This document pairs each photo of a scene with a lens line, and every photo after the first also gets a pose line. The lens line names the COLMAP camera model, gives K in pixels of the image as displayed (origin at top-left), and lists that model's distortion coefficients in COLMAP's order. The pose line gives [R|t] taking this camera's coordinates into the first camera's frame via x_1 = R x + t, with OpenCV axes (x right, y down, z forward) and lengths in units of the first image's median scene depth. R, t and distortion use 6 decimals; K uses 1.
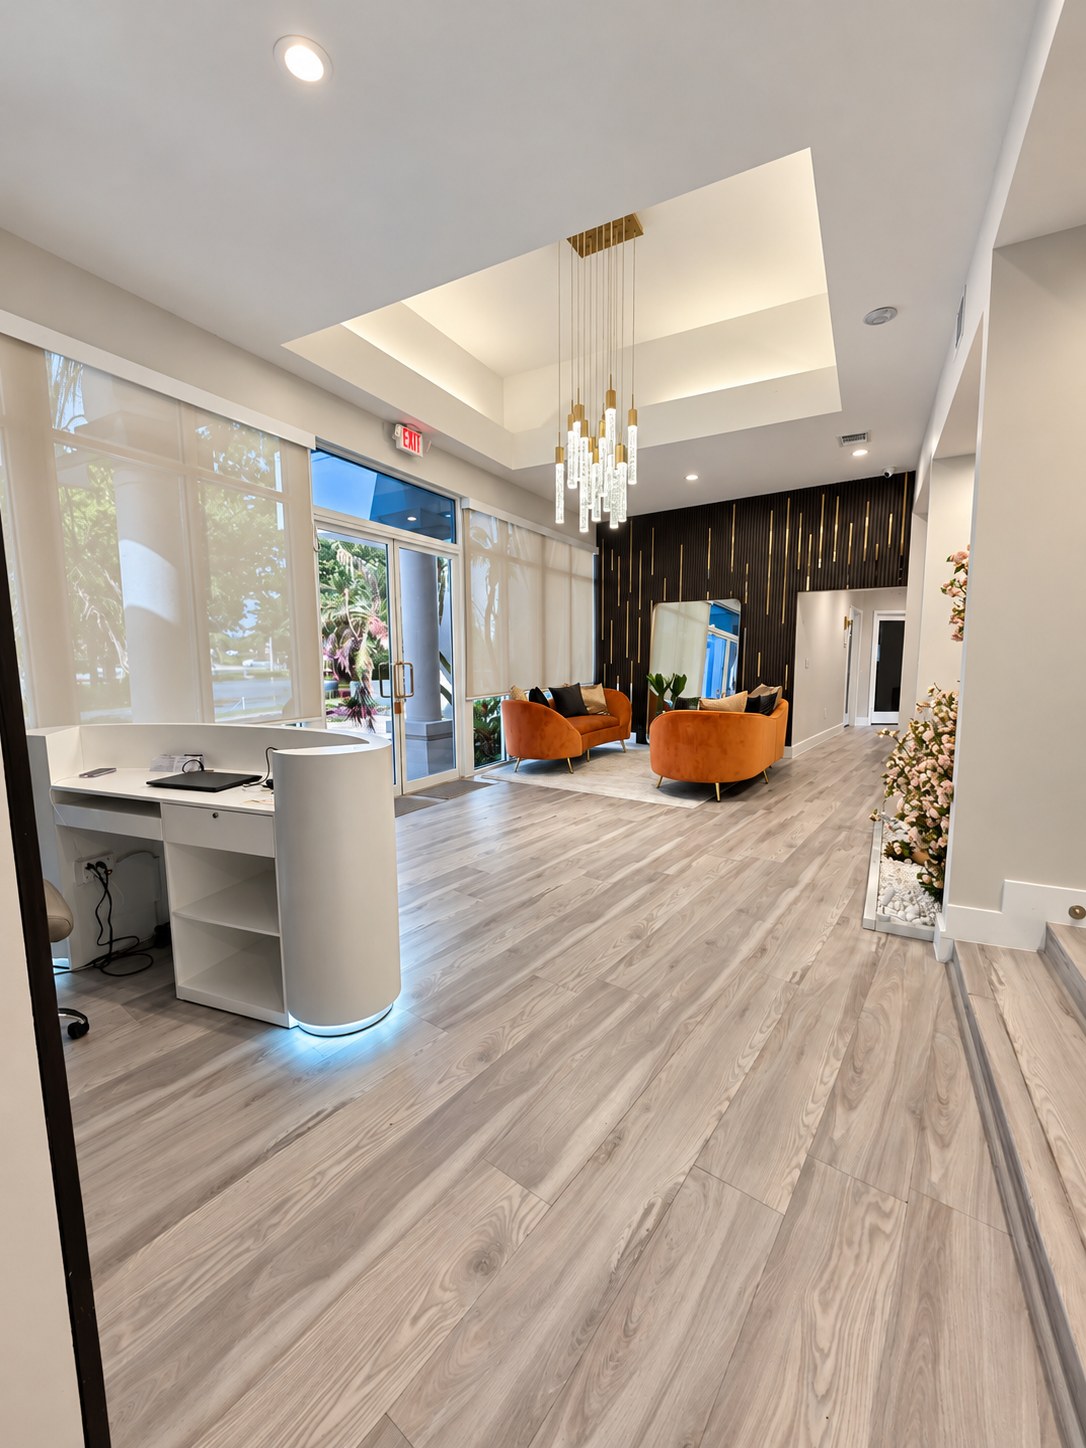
lens RADIAL K [[589.6, 0, 553.3], [0, 589.6, 731.8], [0, 0, 1]] dist [0.000148, 0.003666]
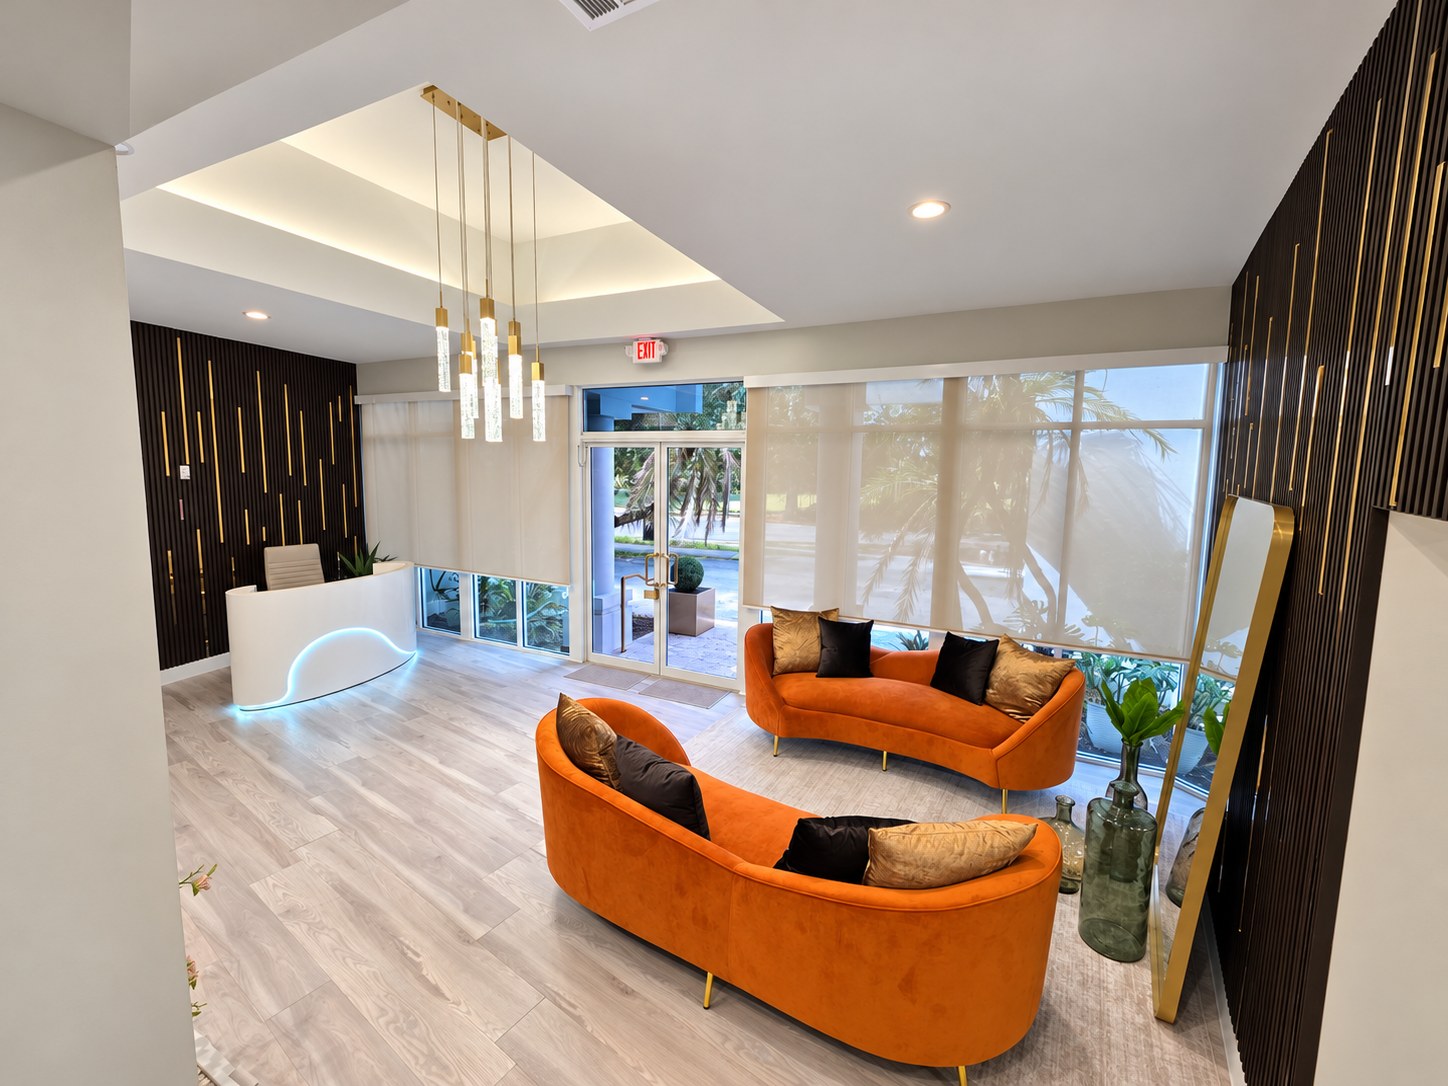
lens RADIAL K [[589.6, 0, 730.4], [0, 589.6, 531.6], [0, 0, 1]] dist [0.000148, 0.003666]
pose [[0.030984, 0.119435, -0.992358, 0.696964], [-0.147077, 0.982572, 0.113665, -0.260403], [0.988640, 0.142432, 0.048010, 0.939194]]
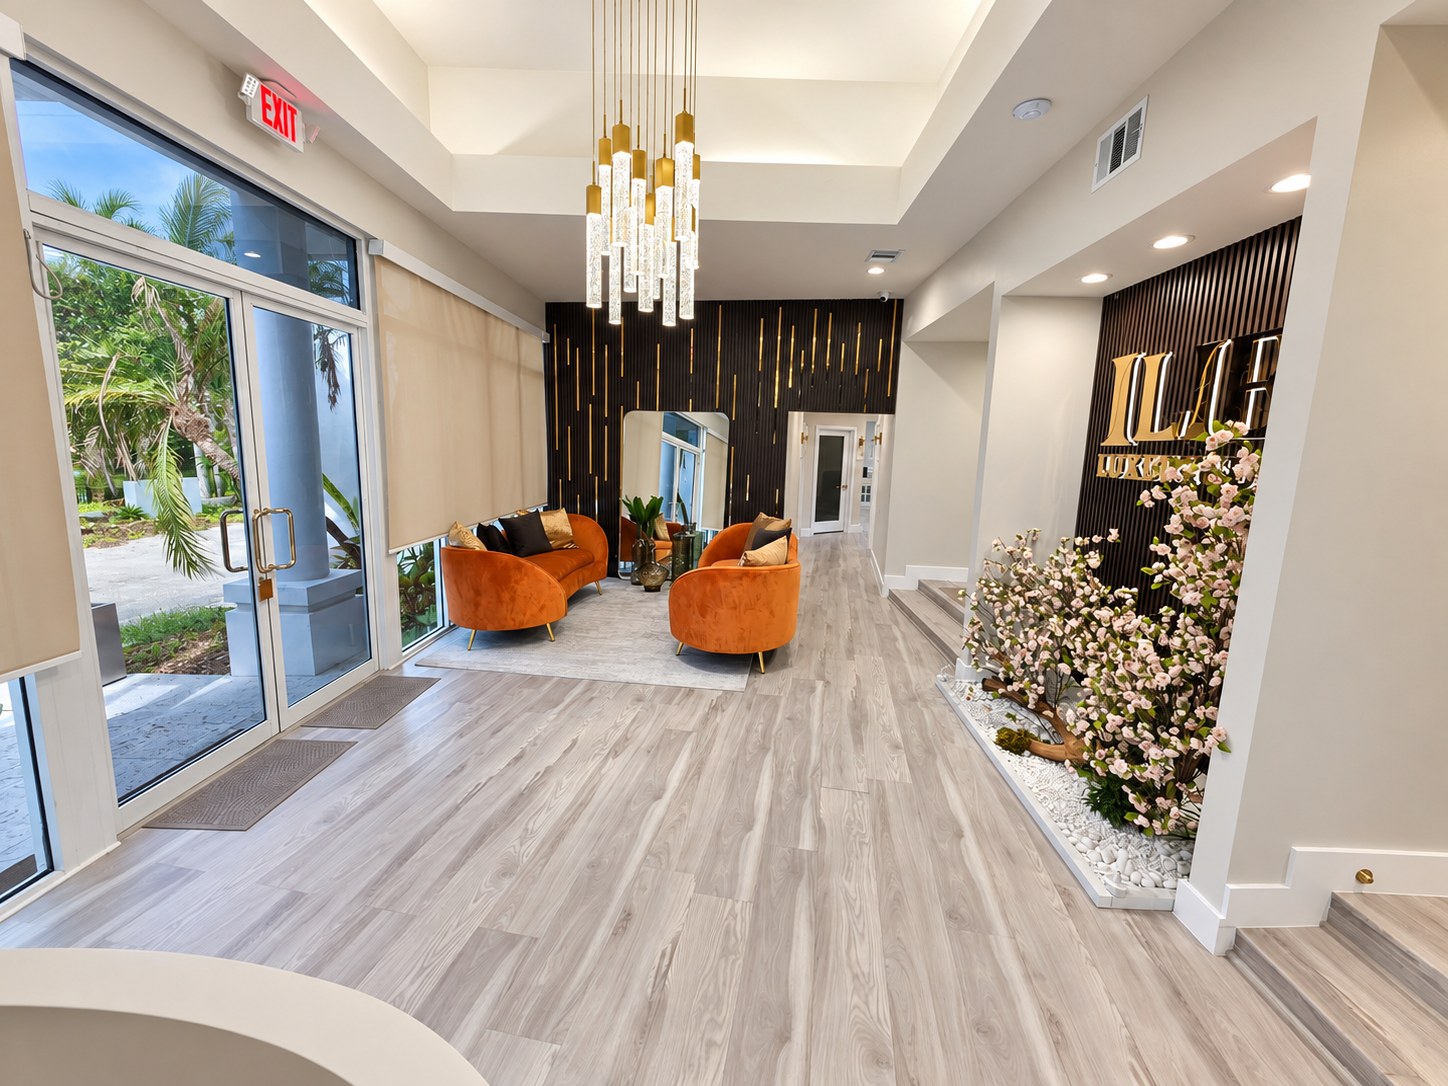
lens RADIAL K [[589.6, 0, 730.4], [0, 589.6, 531.6], [0, 0, 1]] dist [0.000148, 0.003666]
pose [[0.889041, -0.036727, 0.456352, -0.108671], [0.026655, 0.999239, 0.028492, -0.088564], [-0.457051, -0.013166, 0.889343, 0.252998]]
